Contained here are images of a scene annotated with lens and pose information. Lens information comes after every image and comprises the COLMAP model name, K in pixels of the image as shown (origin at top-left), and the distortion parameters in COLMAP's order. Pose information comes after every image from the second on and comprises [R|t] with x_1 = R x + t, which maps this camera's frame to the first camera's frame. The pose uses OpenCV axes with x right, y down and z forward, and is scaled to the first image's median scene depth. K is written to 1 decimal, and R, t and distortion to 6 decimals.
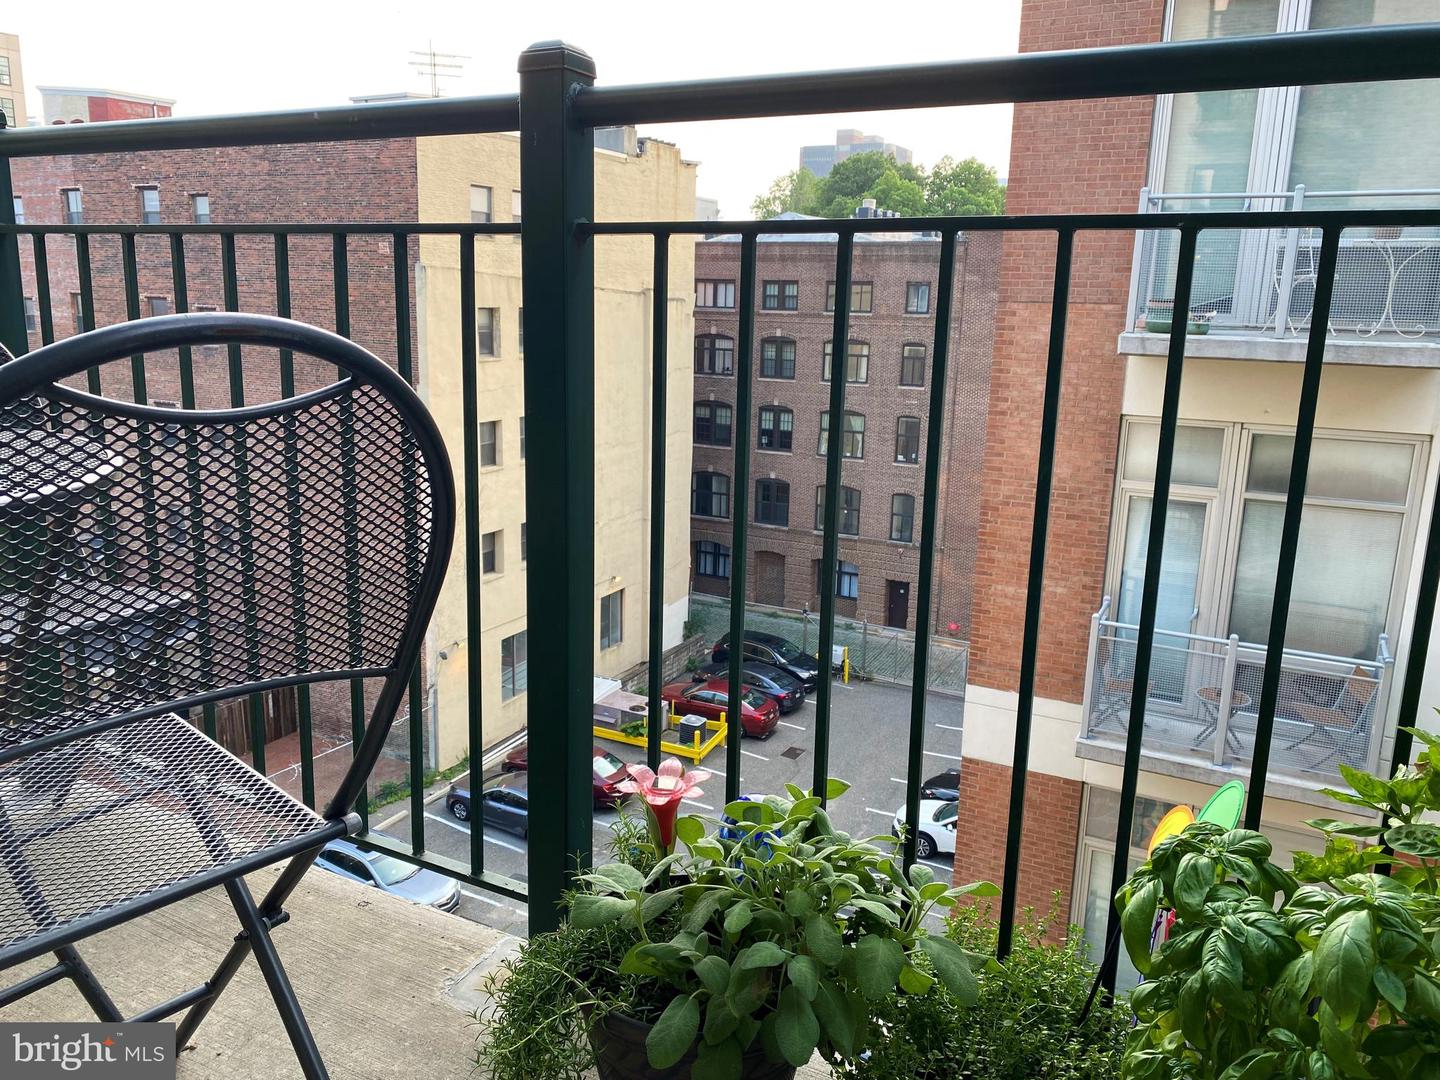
lens RADIAL K [[1091.8, 0, 716.0], [0, 1091.8, 539.0], [0, 0, 1]] dist [0.014890, 0.004542]
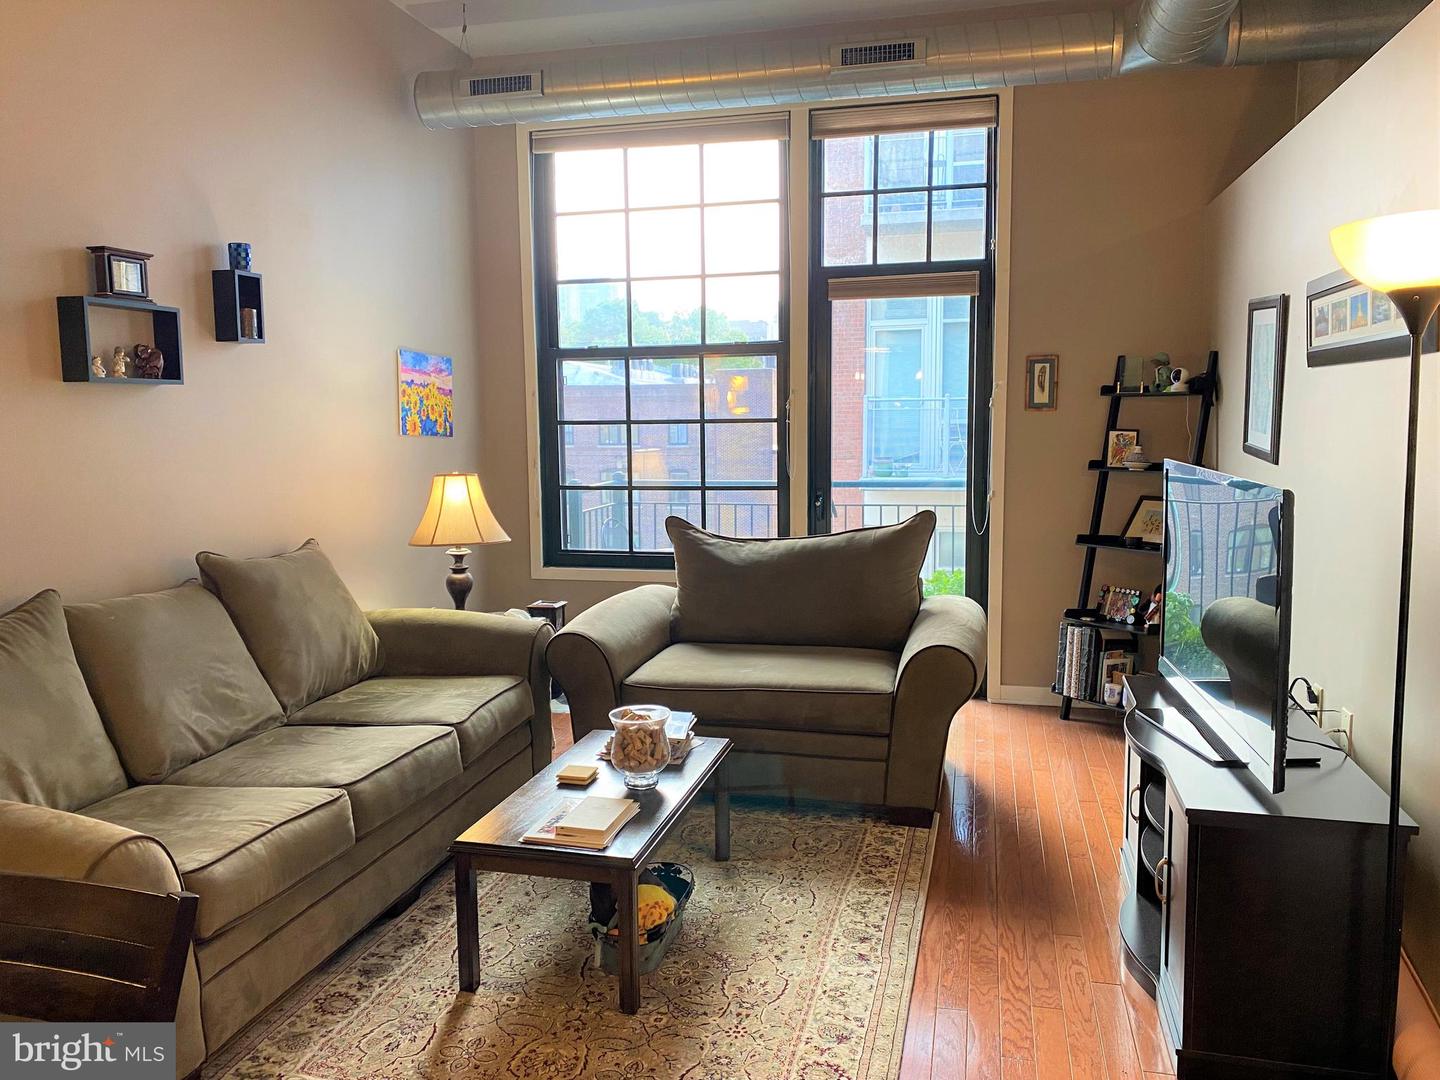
lens RADIAL K [[1091.8, 0, 720.1], [0, 1091.8, 542.7], [0, 0, 1]] dist [0.014890, 0.004542]
pose [[0.970244, -0.052716, 0.236323, -0.054203], [0.076971, 0.992535, -0.094607, 0.011568], [-0.229571, 0.109982, 0.967058, -0.126222]]
